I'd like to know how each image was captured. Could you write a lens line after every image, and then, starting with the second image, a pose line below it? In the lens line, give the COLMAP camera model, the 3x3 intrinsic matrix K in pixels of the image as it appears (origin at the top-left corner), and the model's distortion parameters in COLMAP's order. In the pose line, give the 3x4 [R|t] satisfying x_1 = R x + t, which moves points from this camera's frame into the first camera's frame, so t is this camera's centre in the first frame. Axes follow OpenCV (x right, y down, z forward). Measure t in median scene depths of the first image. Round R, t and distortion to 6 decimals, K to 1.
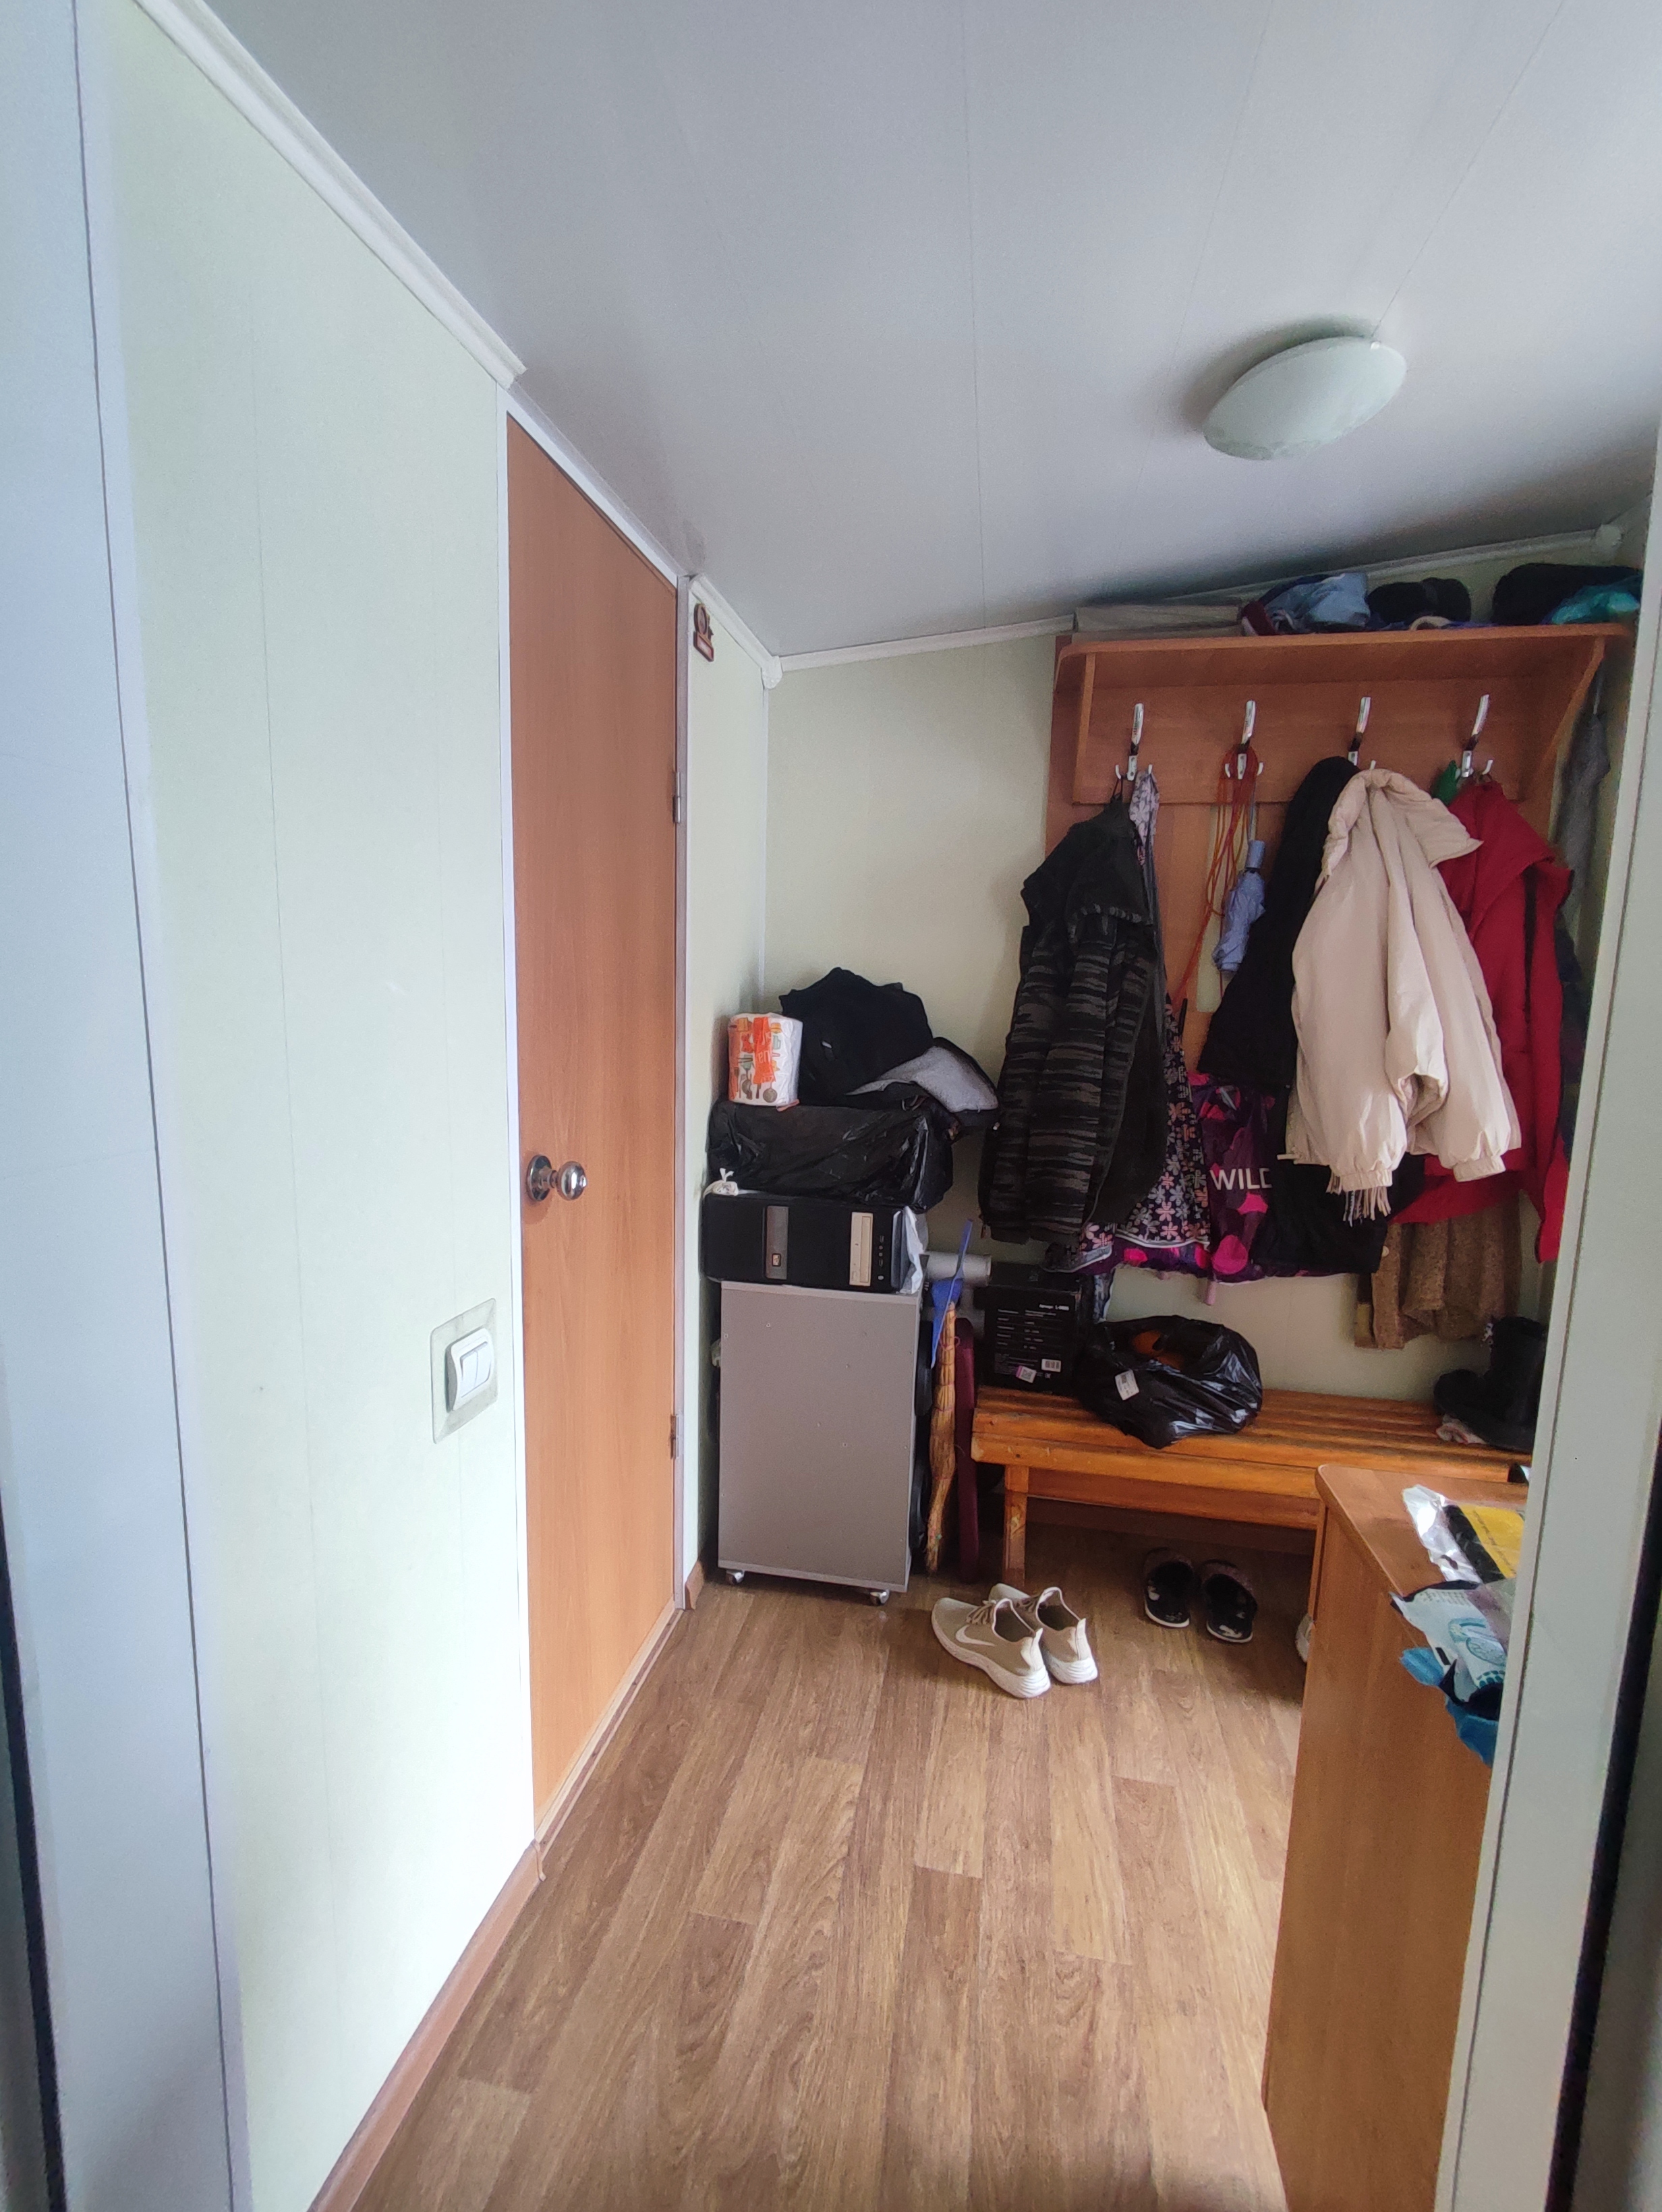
lens RADIAL K [[1011.8, 0, 823.3], [0, 1011.8, 1103.9], [0, 0, 1]] dist [-0.006926, 0.004869]
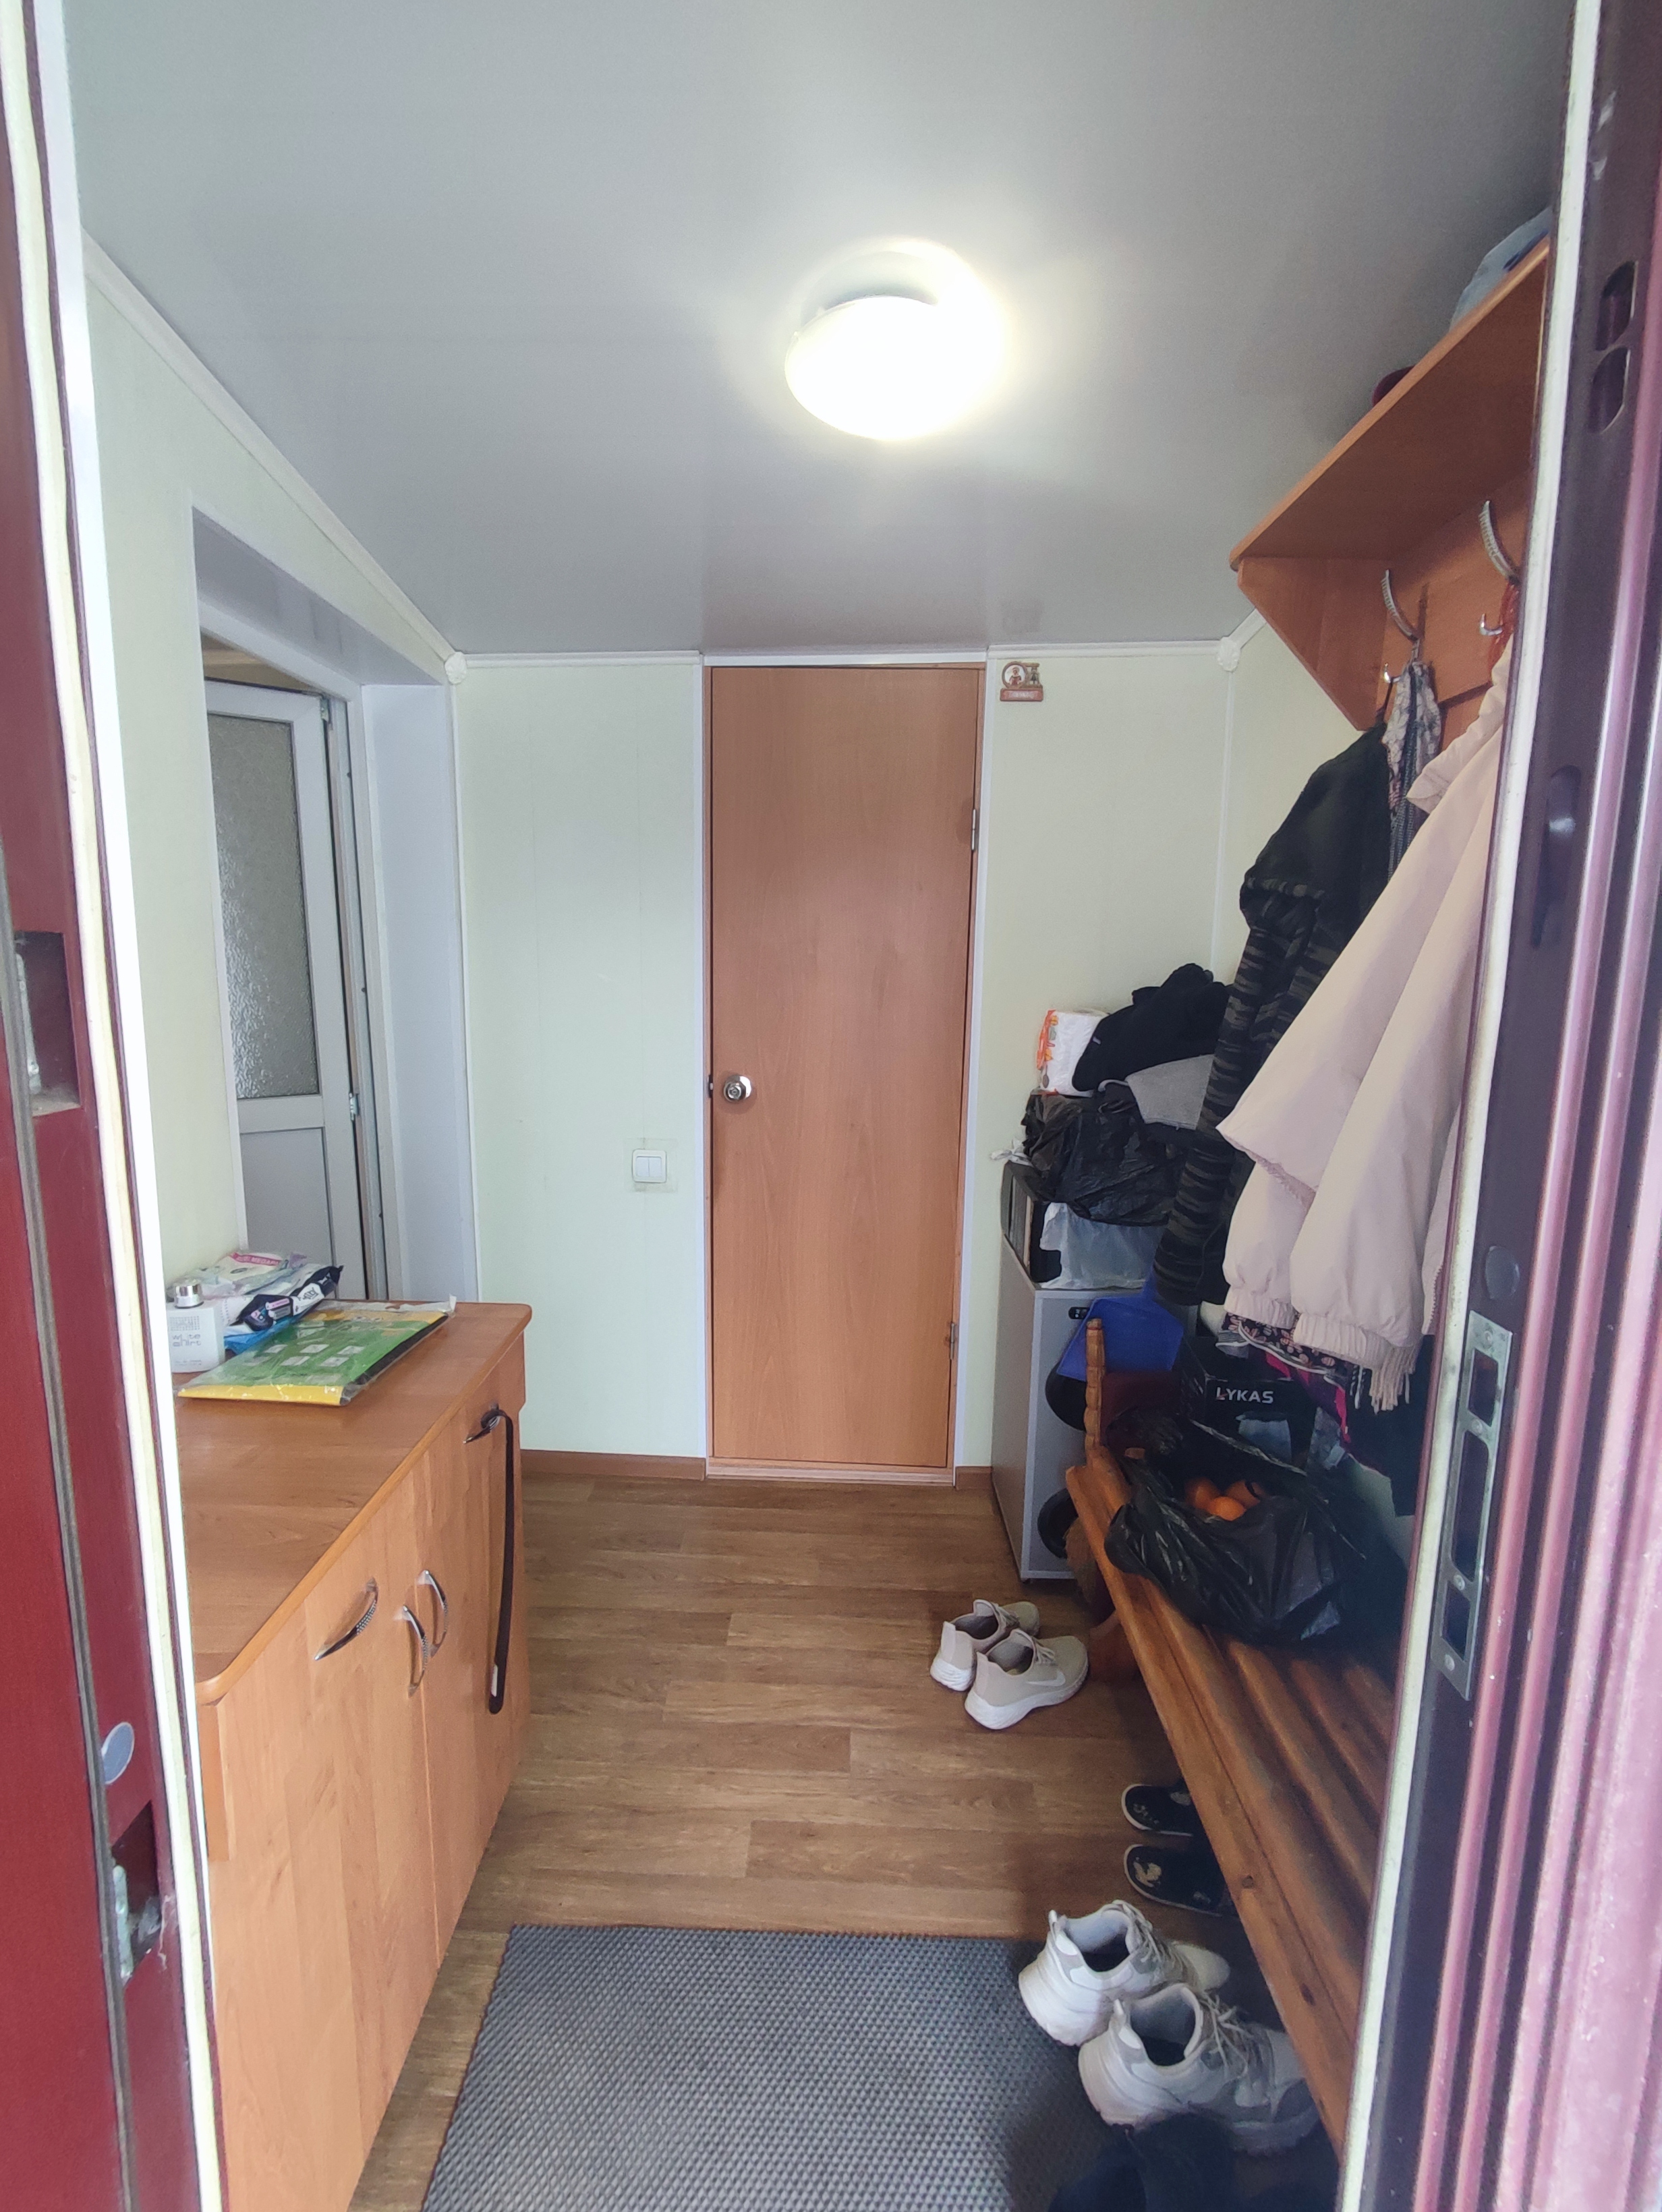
lens RADIAL K [[1011.8, 0, 826.6], [0, 1011.8, 1102.4], [0, 0, 1]] dist [-0.006926, 0.004869]
pose [[0.188995, 0.145316, -0.971166, 1.269065], [-0.143641, 0.982443, 0.119050, -0.115637], [0.971416, 0.116999, 0.206550, 0.699874]]
